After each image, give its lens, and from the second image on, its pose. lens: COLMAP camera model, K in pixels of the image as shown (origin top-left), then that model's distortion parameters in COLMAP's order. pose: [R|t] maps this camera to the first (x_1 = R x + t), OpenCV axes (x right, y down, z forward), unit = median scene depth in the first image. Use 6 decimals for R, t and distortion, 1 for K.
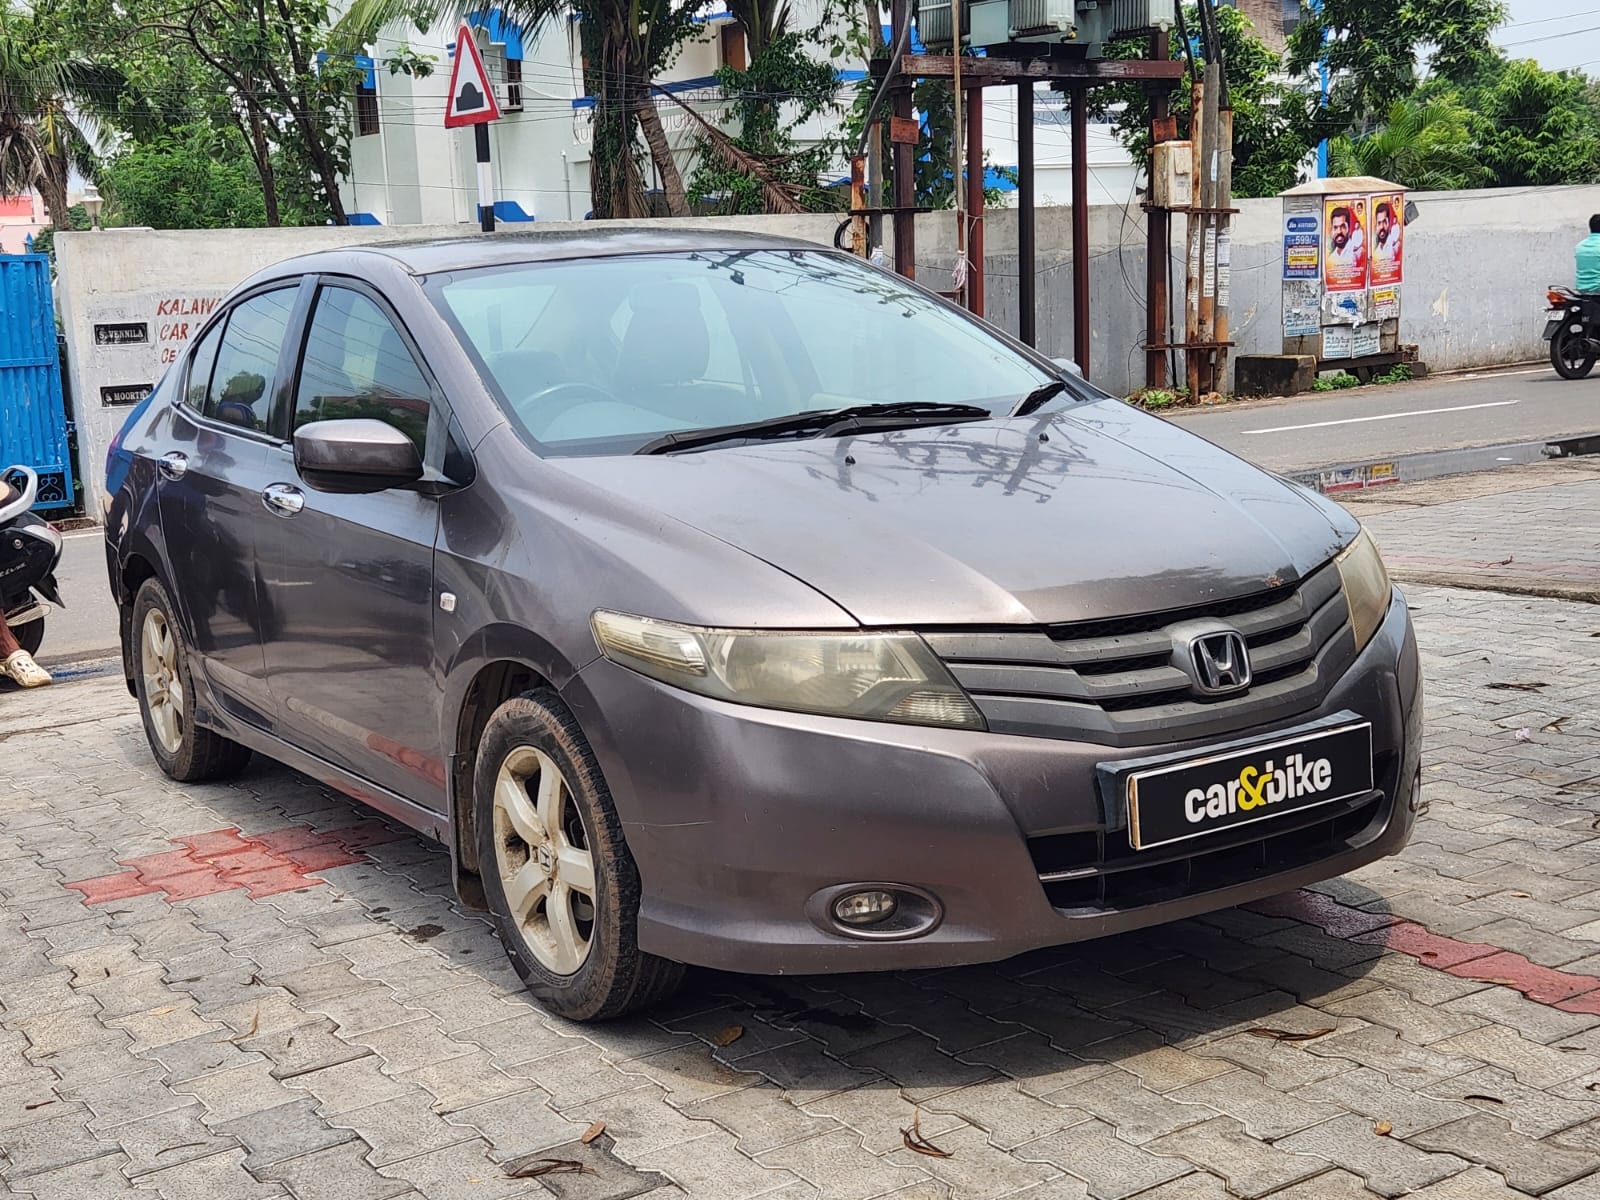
lens RADIAL K [[1905.7, 0, 749.2], [0, 1905.7, 612.3], [0, 0, 1]] dist [0.006792, 0.000000]
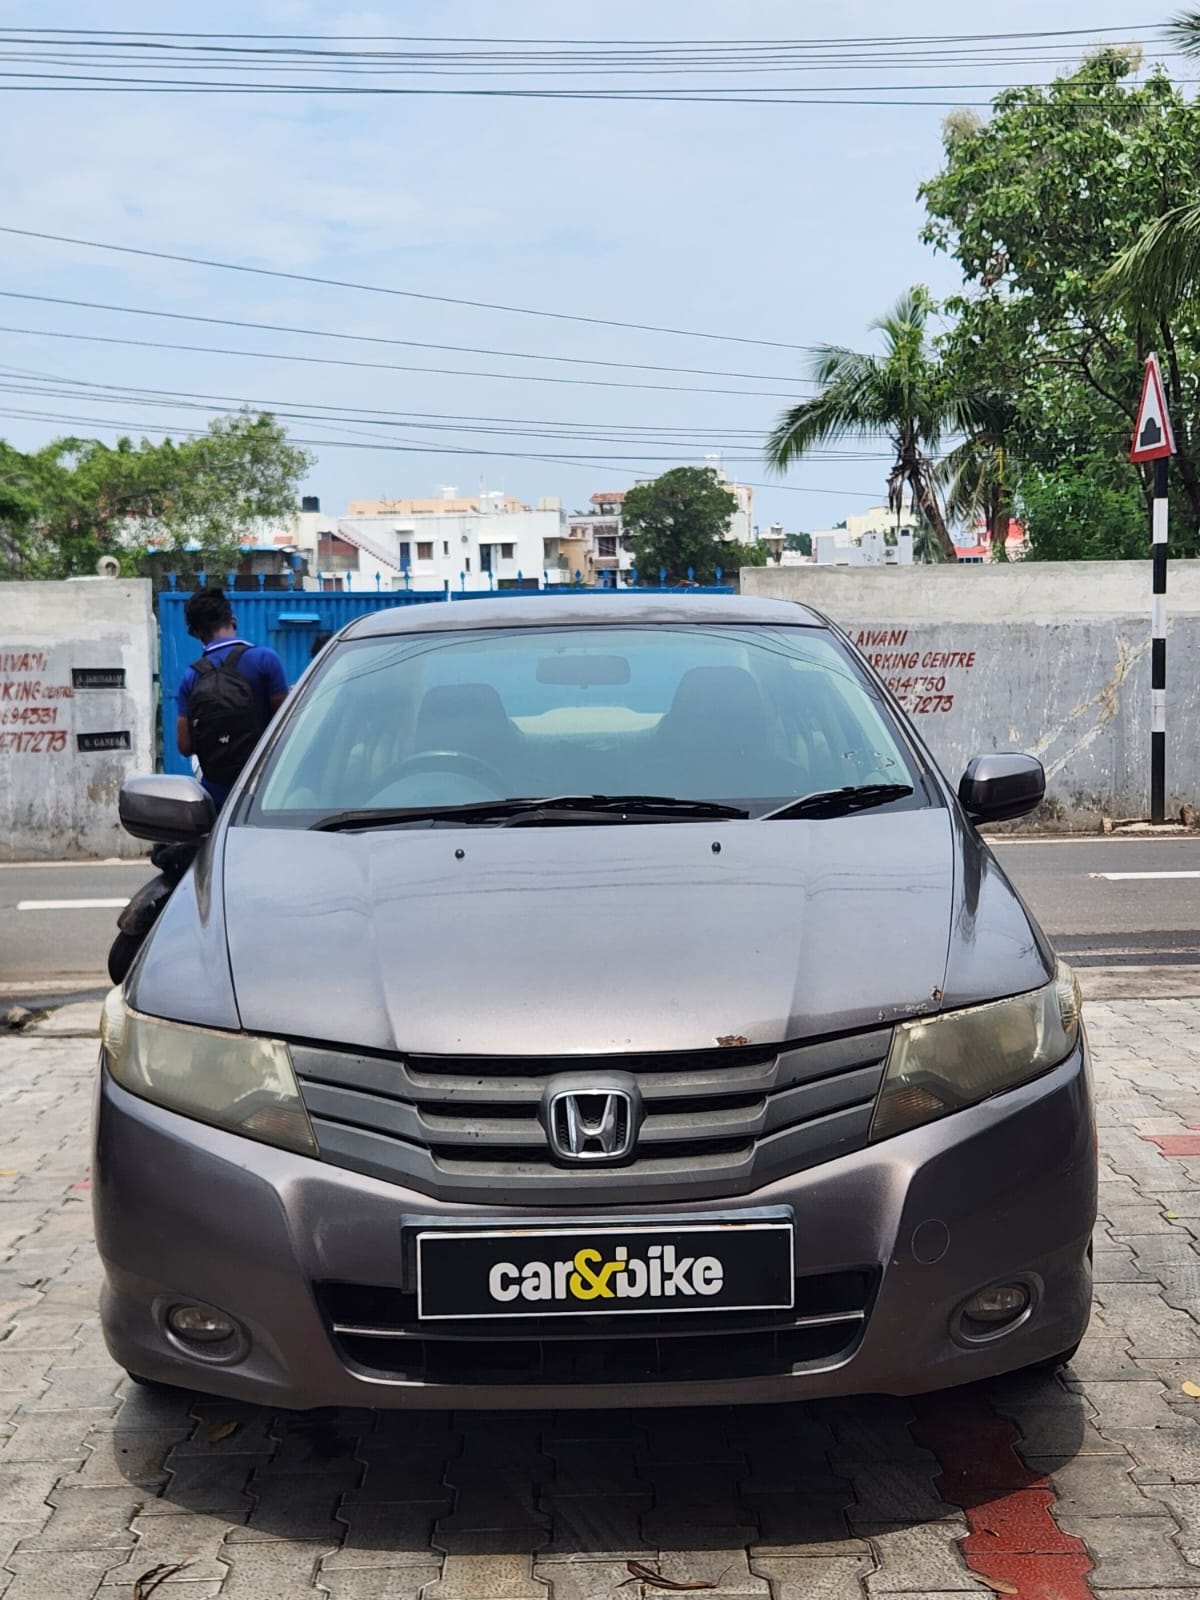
lens RADIAL K [[1905.7, 0, 608.1], [0, 1905.7, 800.8], [0, 0, 1]] dist [0.006792, 0.000000]
pose [[0.872042, 0.068677, -0.484589, 0.667838], [-0.102758, 0.993729, -0.044084, -0.082965], [0.478523, 0.088238, 0.873630, 0.229312]]
